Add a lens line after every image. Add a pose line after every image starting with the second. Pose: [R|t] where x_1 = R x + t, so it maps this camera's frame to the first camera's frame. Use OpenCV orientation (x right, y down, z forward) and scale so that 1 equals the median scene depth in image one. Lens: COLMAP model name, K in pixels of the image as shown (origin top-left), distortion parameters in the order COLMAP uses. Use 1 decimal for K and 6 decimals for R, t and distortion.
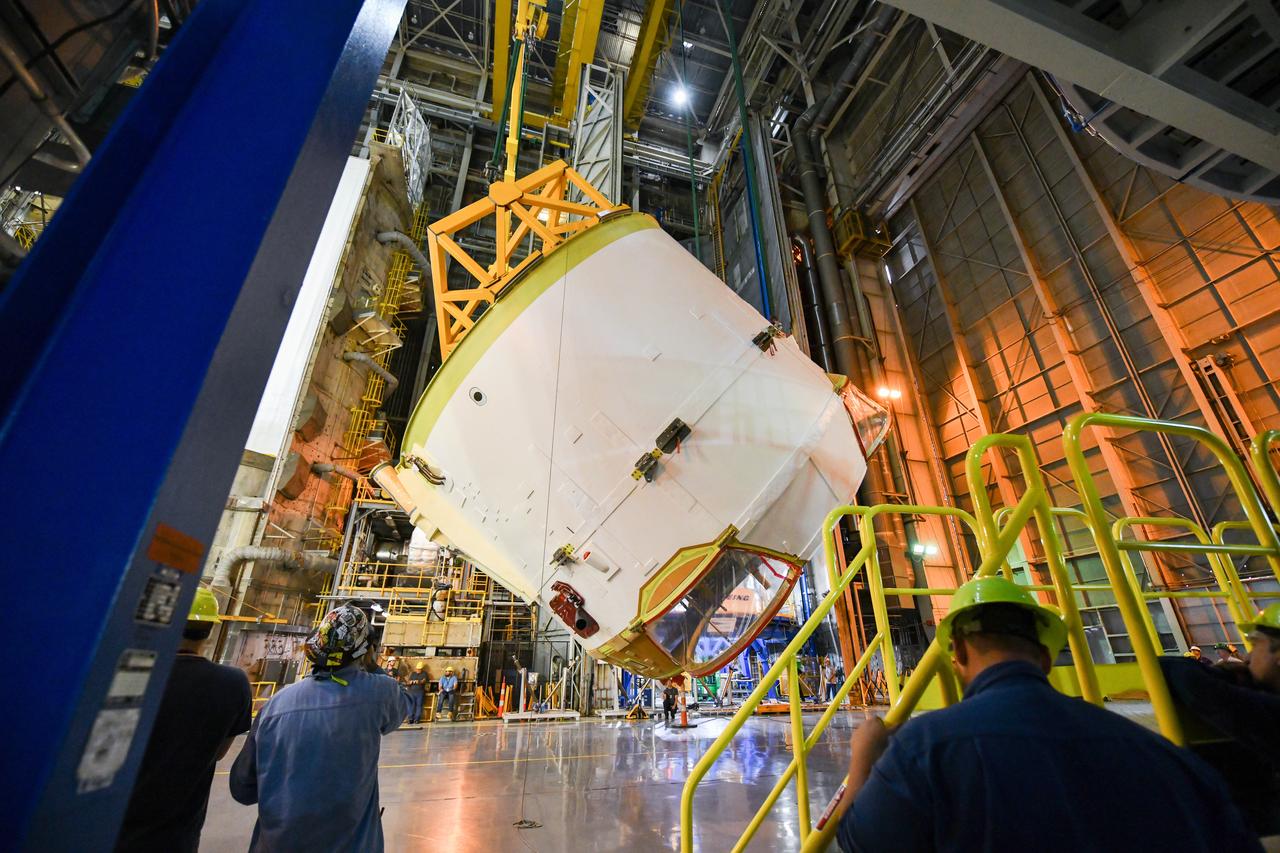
lens RADIAL K [[511.5, 0, 643.8], [0, 511.5, 428.2], [0, 0, 1]] dist [-0.014199, -0.001899]
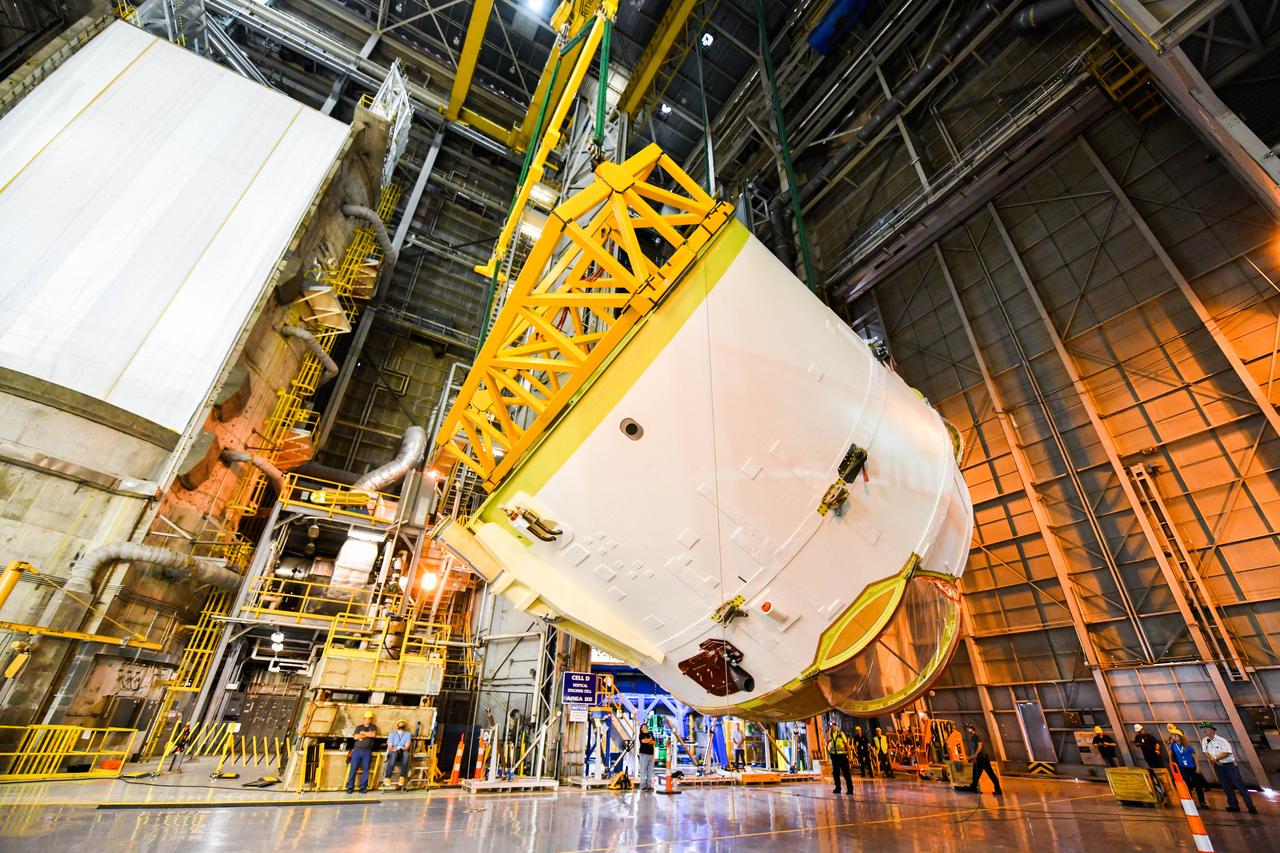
lens RADIAL K [[511.5, 0, 644.5], [0, 511.5, 428.5], [0, 0, 1]] dist [-0.014199, -0.001899]
pose [[0.968714, 0.149085, 0.198412, -0.164650], [-0.130399, 0.985971, -0.104199, 0.033411], [-0.211163, 0.075066, 0.974564, 0.068242]]
